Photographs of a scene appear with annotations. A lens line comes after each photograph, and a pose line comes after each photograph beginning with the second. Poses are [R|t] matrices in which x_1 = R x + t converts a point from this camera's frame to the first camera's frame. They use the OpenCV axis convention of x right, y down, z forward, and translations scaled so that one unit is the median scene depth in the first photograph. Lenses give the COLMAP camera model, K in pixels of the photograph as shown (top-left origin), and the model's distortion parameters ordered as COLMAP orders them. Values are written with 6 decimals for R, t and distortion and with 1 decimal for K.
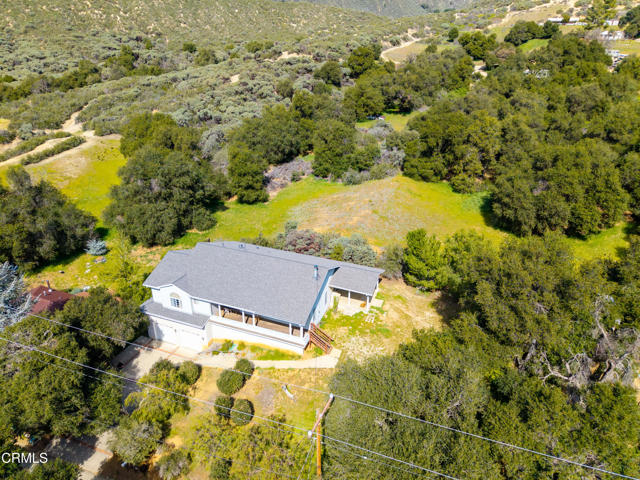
lens RADIAL K [[427.8, 0, 322.1], [0, 427.8, 244.4], [0, 0, 1]] dist [0.013904, -0.009224]
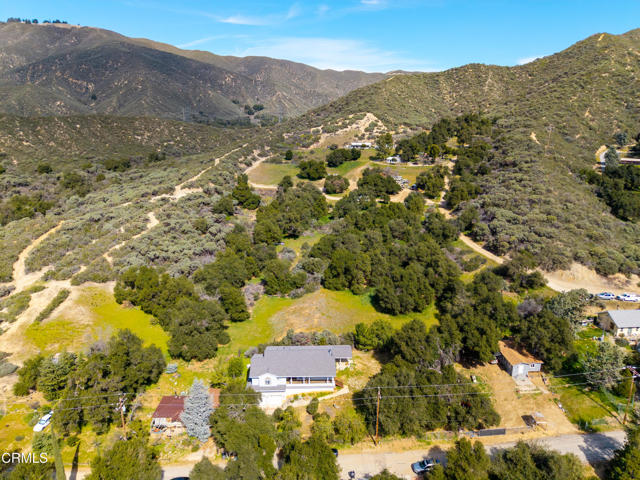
lens RADIAL K [[427.8, 0, 322.4], [0, 427.8, 237.8], [0, 0, 1]] dist [0.013904, -0.009224]
pose [[0.915613, -0.110372, 0.386615, -0.533042], [0.177406, 0.973819, -0.142139, -0.130859], [-0.360804, 0.198733, 0.911222, -0.721205]]
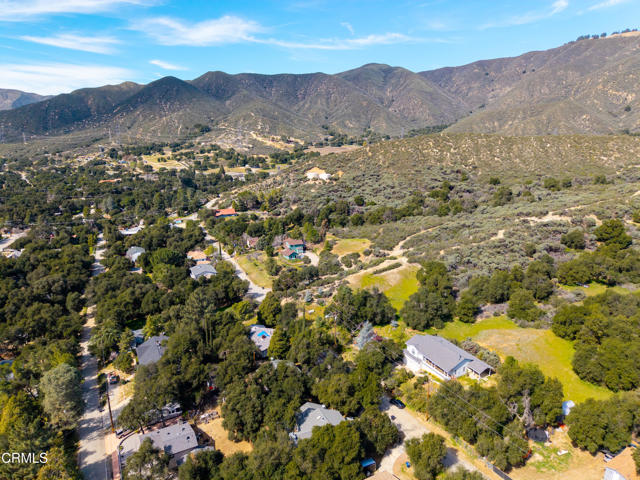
lens RADIAL K [[427.8, 0, 318.8], [0, 427.8, 238.1], [0, 0, 1]] dist [0.013904, -0.009224]
pose [[0.762337, 0.156364, -0.628007, 0.579607], [-0.277591, 0.955580, -0.099044, -0.092314], [0.584624, 0.249834, 0.771880, -1.202689]]
